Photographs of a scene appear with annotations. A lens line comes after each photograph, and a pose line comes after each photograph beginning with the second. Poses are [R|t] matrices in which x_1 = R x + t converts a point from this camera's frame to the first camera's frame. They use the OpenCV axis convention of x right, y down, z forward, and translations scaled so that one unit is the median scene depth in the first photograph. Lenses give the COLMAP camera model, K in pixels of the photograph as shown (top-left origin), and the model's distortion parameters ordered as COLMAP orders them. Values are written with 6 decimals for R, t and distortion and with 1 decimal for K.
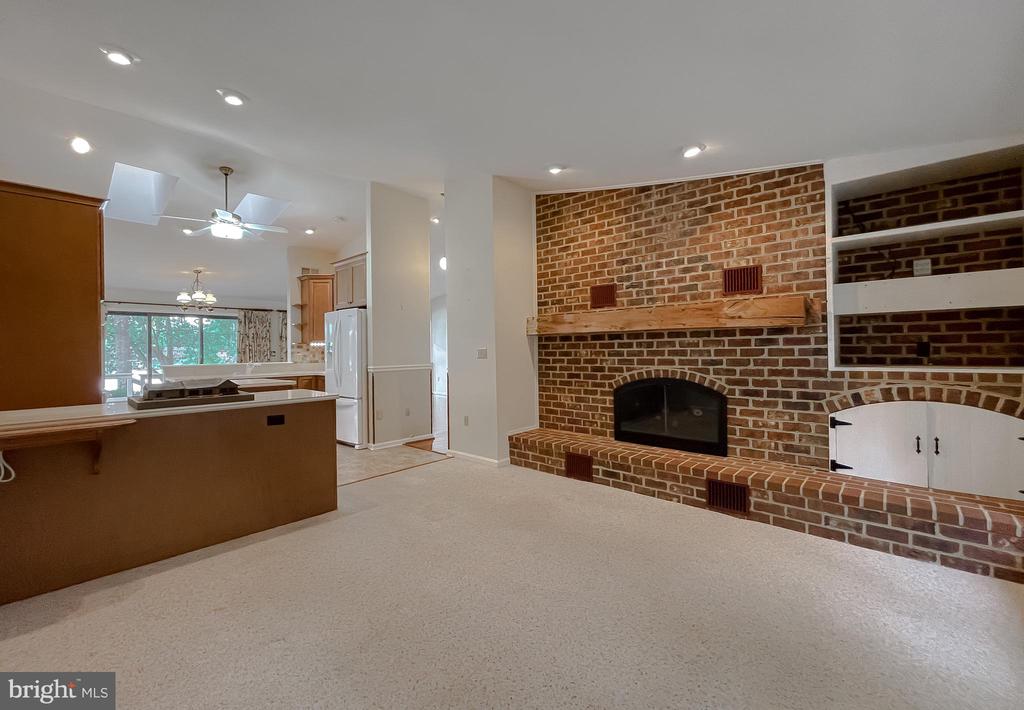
lens RADIAL K [[442.6, 0, 512.7], [0, 442.6, 347.7], [0, 0, 1]] dist [-0.000891, -0.000048]
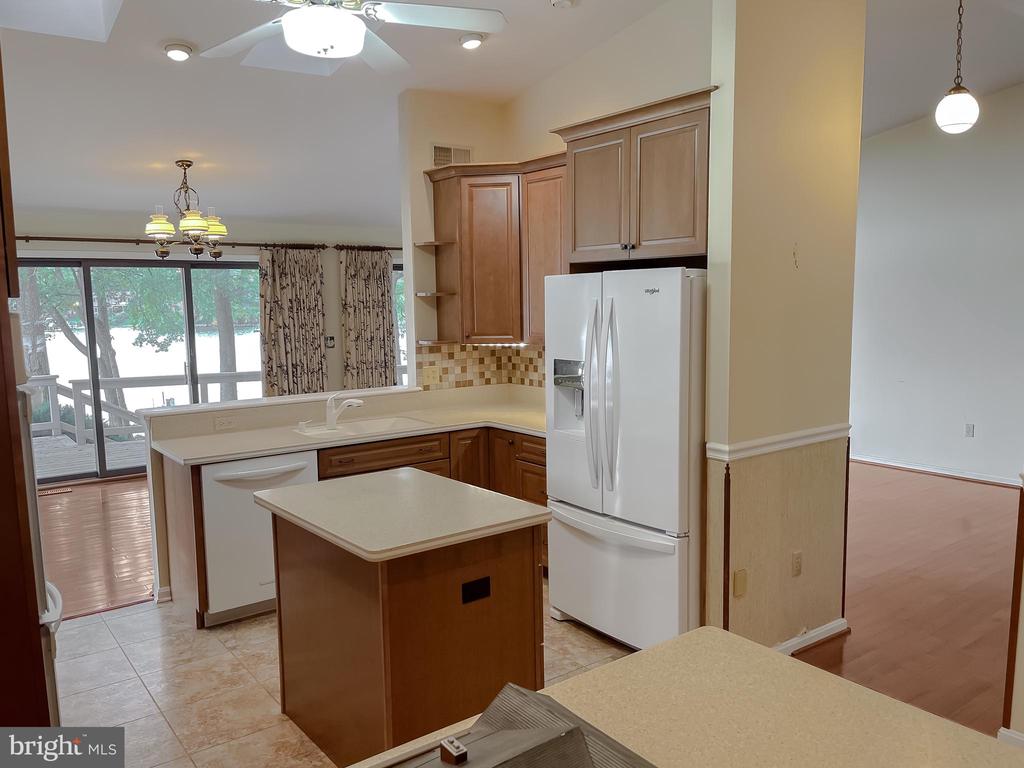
lens RADIAL K [[789.7, 0, 513.0], [0, 789.7, 389.2], [0, 0, 1]] dist [0.037956, 0.000849]
pose [[0.984858, 0.019101, -0.172309, -0.279252], [0.003348, 0.991631, 0.129062, -0.057591], [0.173333, -0.127684, 0.976551, 0.294951]]
